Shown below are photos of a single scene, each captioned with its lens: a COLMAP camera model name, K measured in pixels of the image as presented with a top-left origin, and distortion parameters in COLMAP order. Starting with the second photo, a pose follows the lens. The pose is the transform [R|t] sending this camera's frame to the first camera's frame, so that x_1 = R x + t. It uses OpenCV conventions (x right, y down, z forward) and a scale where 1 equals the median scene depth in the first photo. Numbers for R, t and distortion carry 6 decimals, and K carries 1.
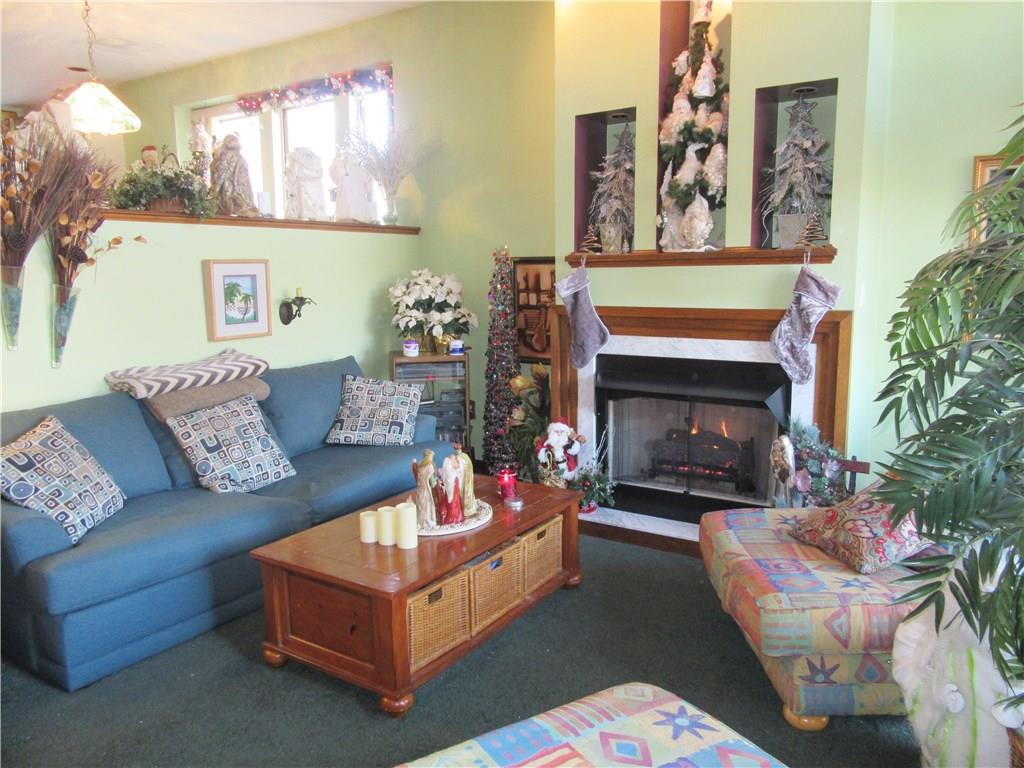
lens RADIAL K [[762.2, 0, 512.0], [0, 762.2, 384.0], [0, 0, 1]] dist [-0.001815, 0.008003]
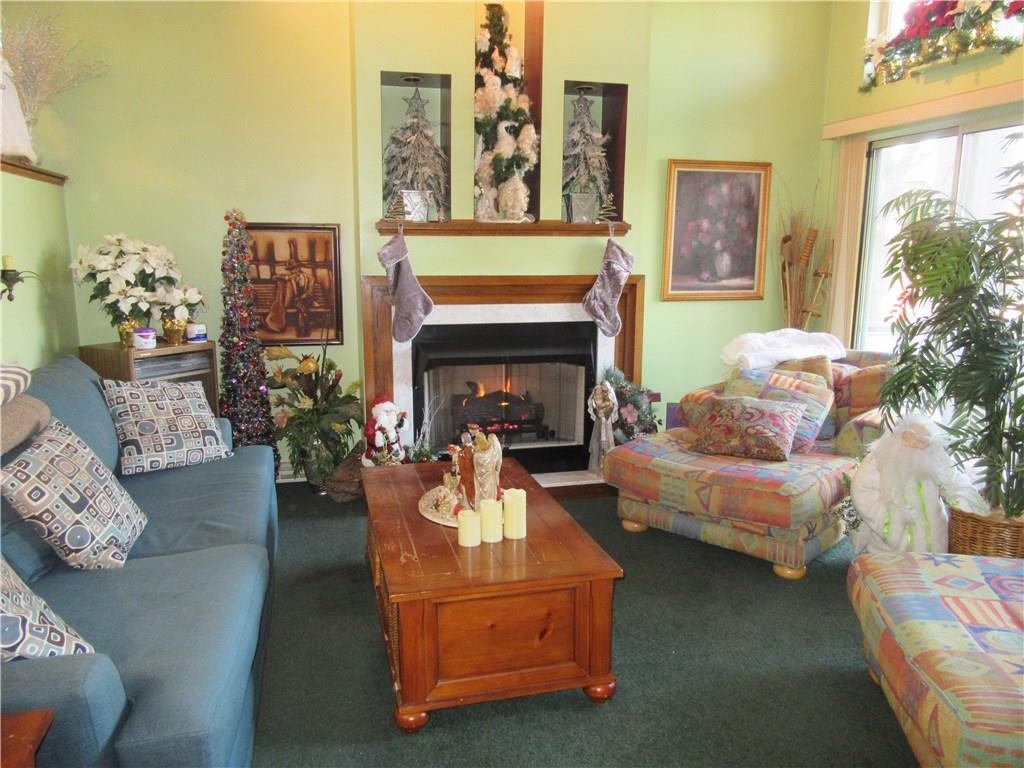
lens RADIAL K [[755.3, 0, 531.3], [0, 755.3, 386.3], [0, 0, 1]] dist [-0.008326, 0.001038]
pose [[0.664424, -0.122915, 0.737179, -0.546433], [0.099037, 0.992164, 0.076168, -0.023194], [-0.740765, 0.022401, 0.671391, 0.267429]]
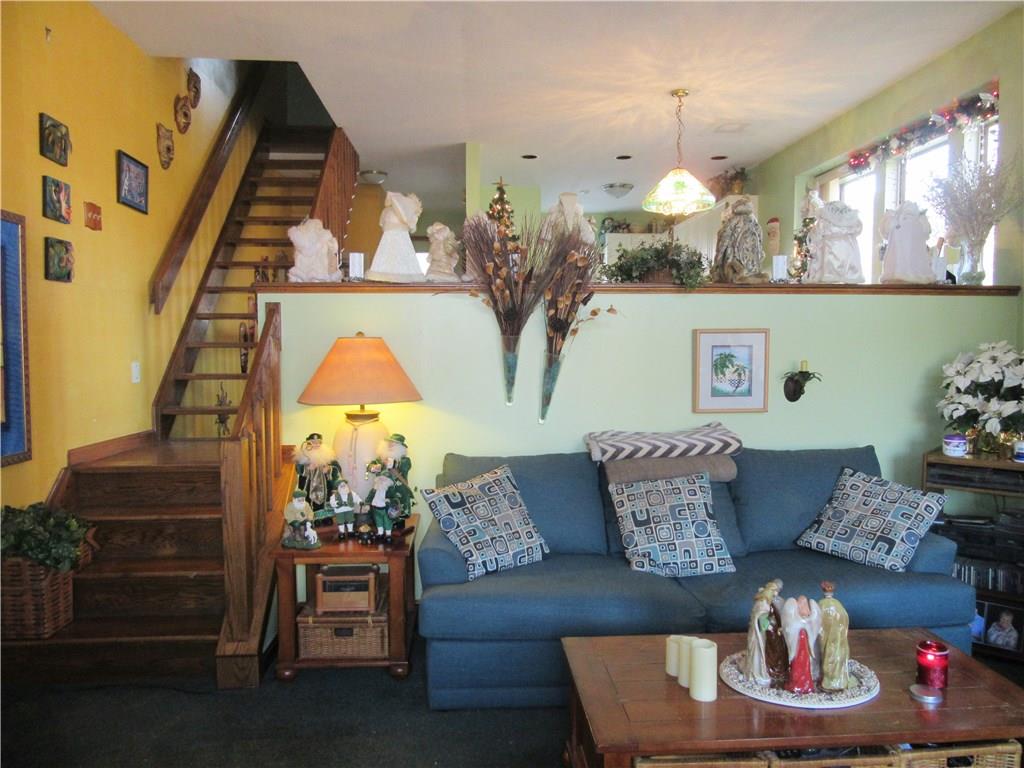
lens RADIAL K [[758.1, 0, 512.0], [0, 758.1, 384.0], [0, 0, 1]] dist [-0.010337, 0.002874]
pose [[0.605340, 0.057151, -0.793912, 0.241452], [-0.125604, 0.991781, -0.024375, -0.042339], [0.785994, 0.114474, 0.607543, 0.244320]]
